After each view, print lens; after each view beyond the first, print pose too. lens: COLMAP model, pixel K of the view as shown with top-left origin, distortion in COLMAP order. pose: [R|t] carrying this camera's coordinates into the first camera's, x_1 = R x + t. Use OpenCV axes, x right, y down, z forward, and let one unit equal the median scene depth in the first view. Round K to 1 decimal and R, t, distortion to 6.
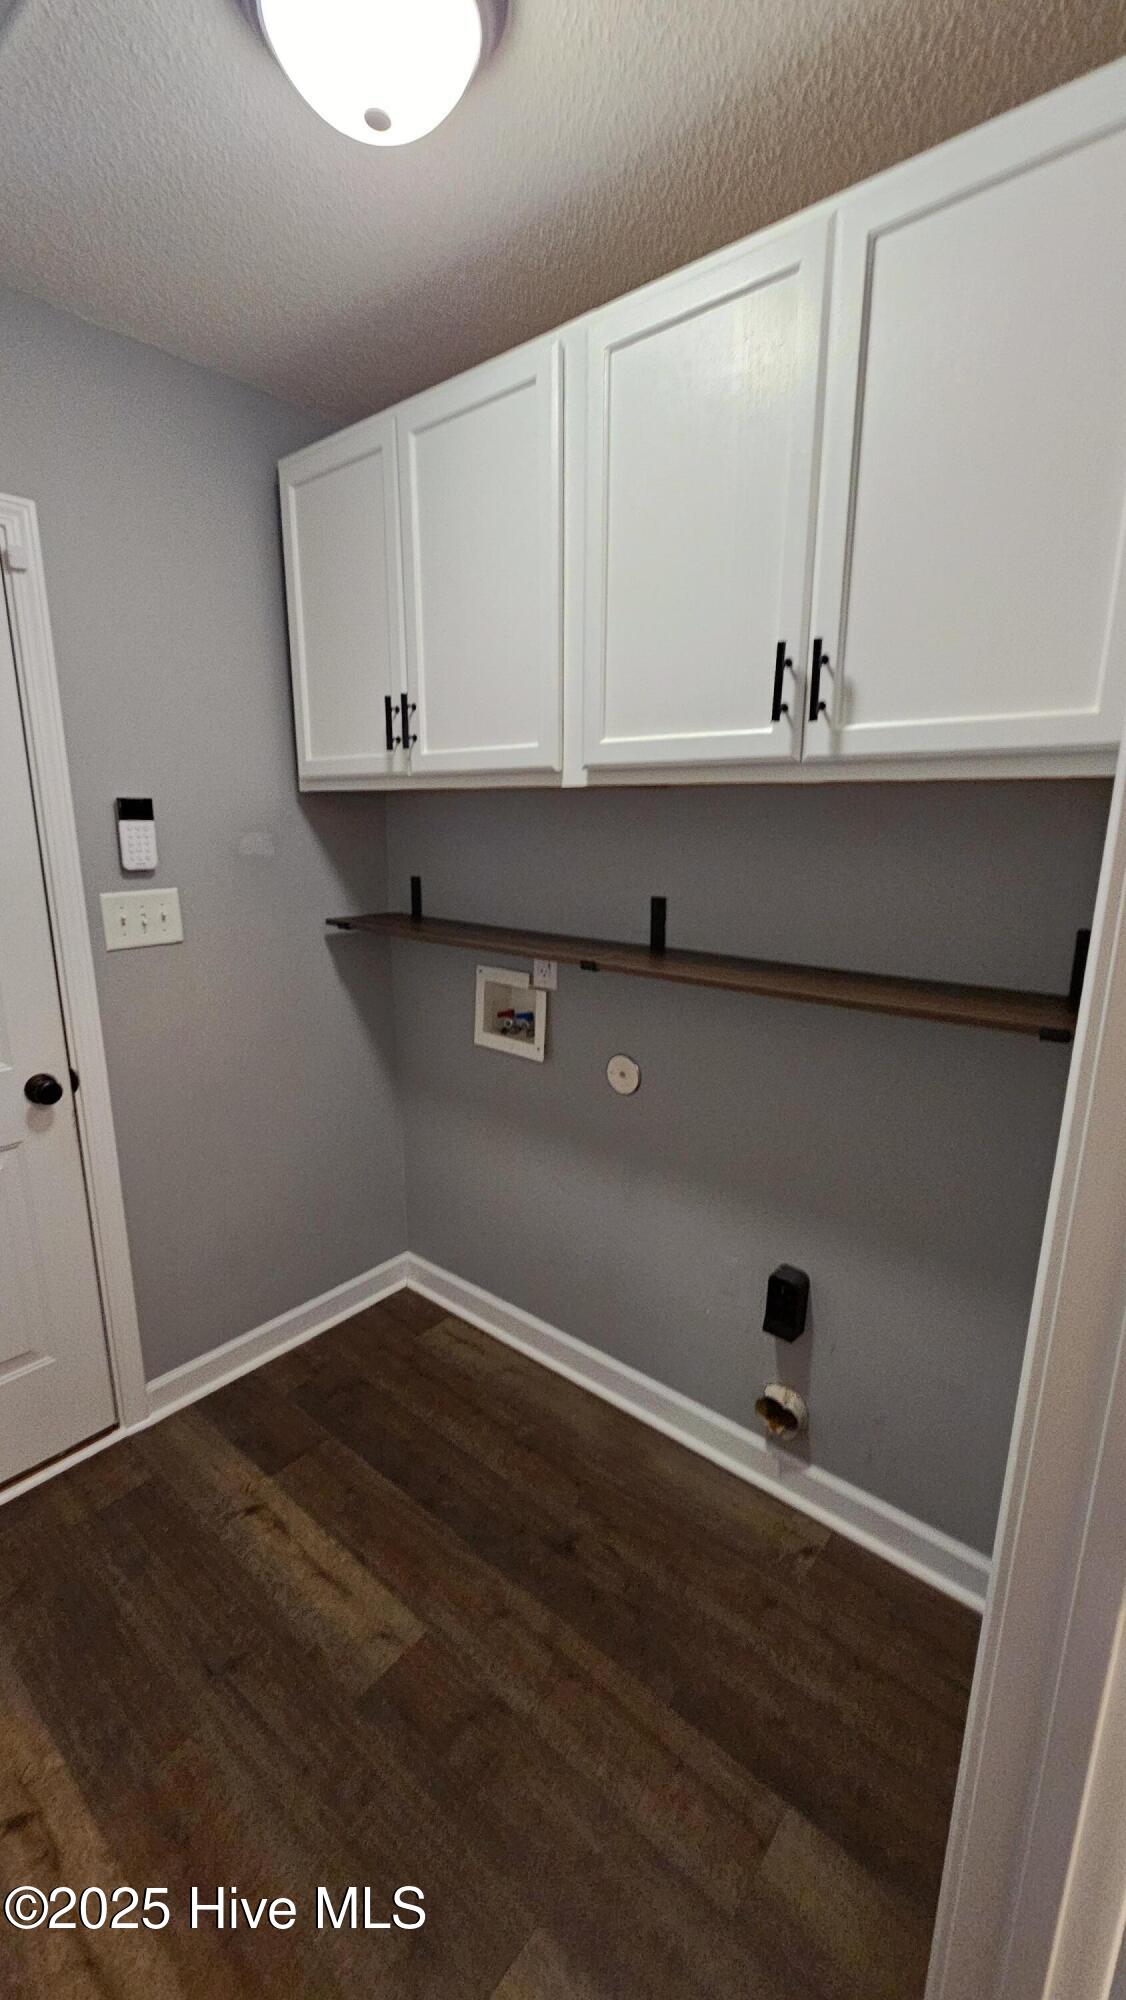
lens RADIAL K [[815.5, 0, 556.9], [0, 815.5, 1007.5], [0, 0, 1]] dist [0.002291, 0.000801]
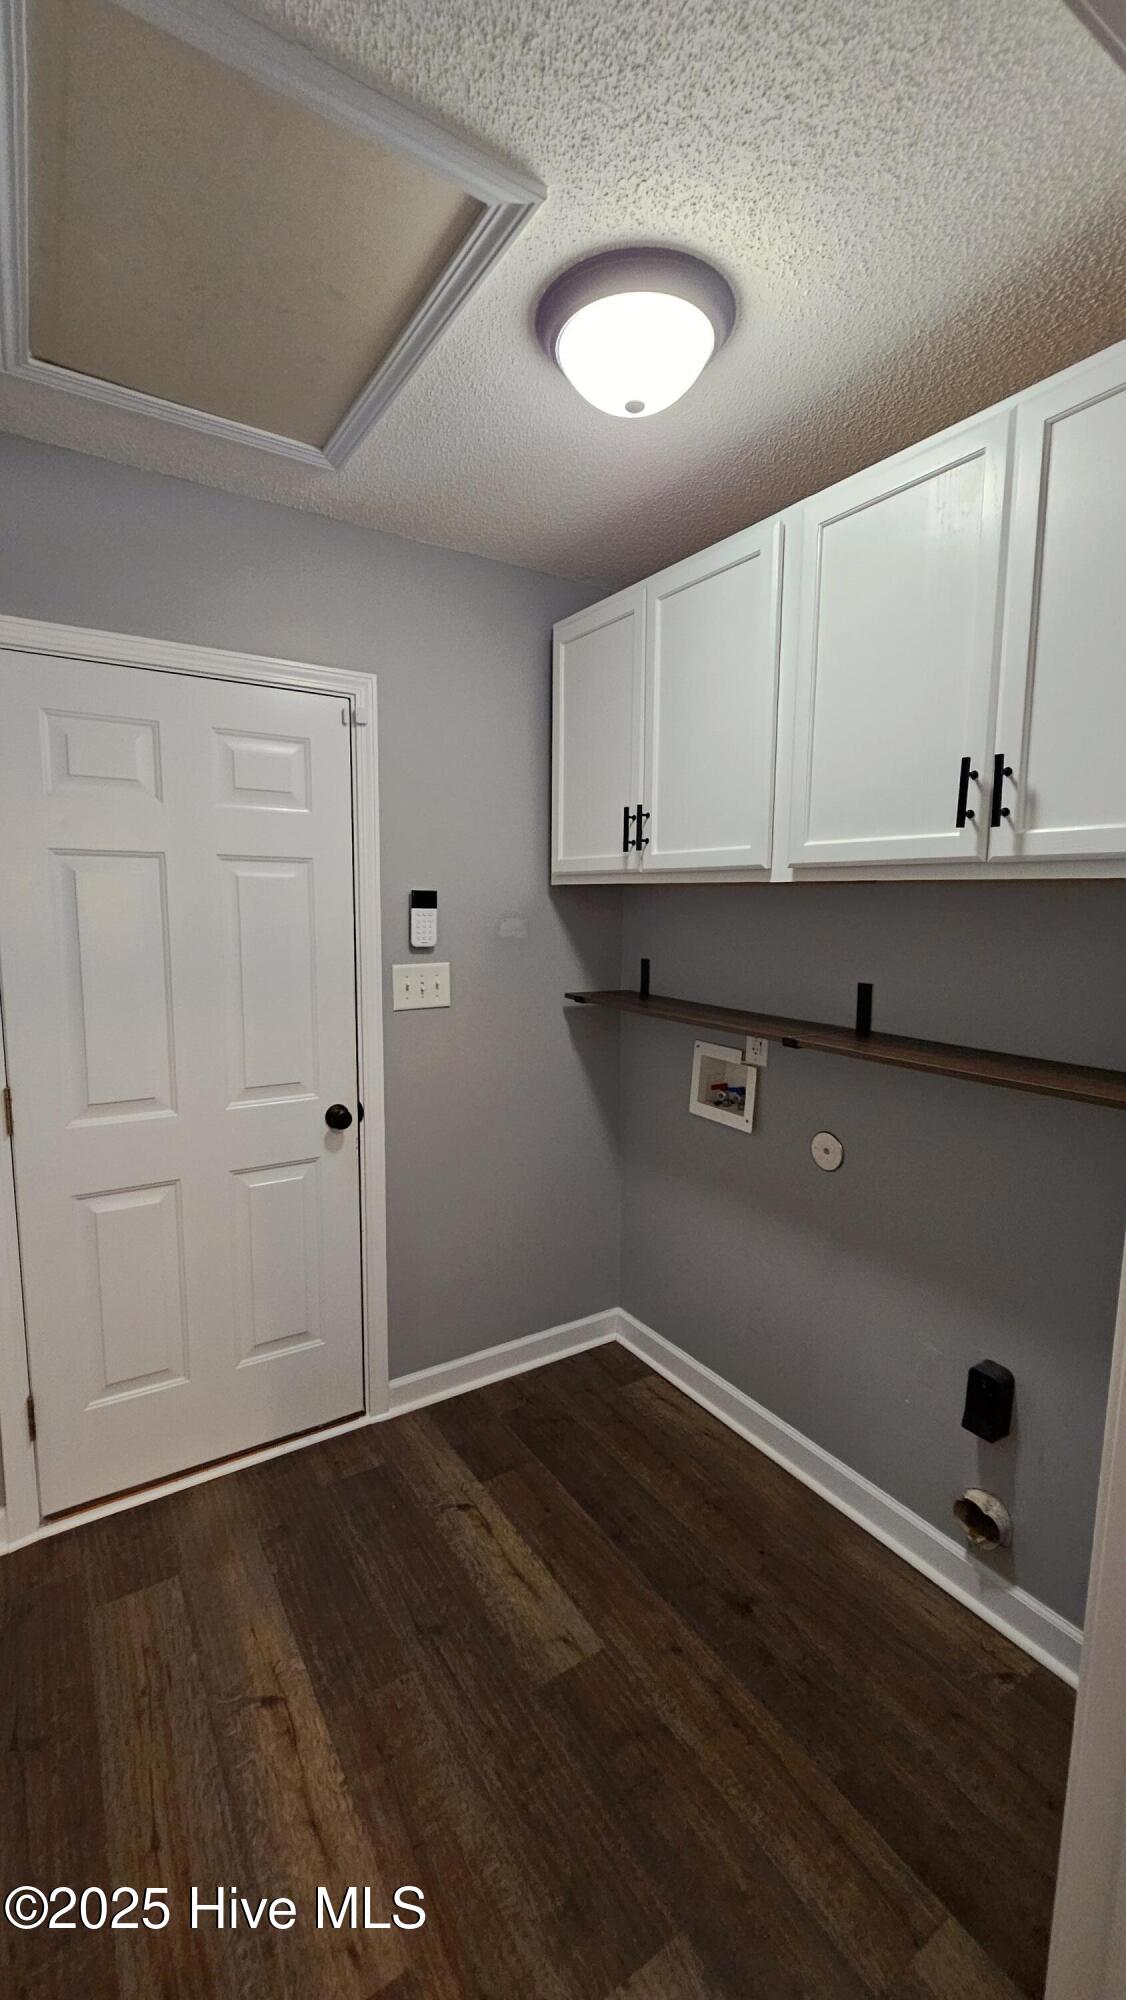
lens RADIAL K [[815.5, 0, 575.7], [0, 815.5, 1007.8], [0, 0, 1]] dist [0.002291, 0.000801]
pose [[0.961984, 0.042129, -0.269836, 0.054682], [-0.069874, 0.993112, -0.094054, 0.024873], [0.264015, 0.109333, 0.958302, -0.125051]]
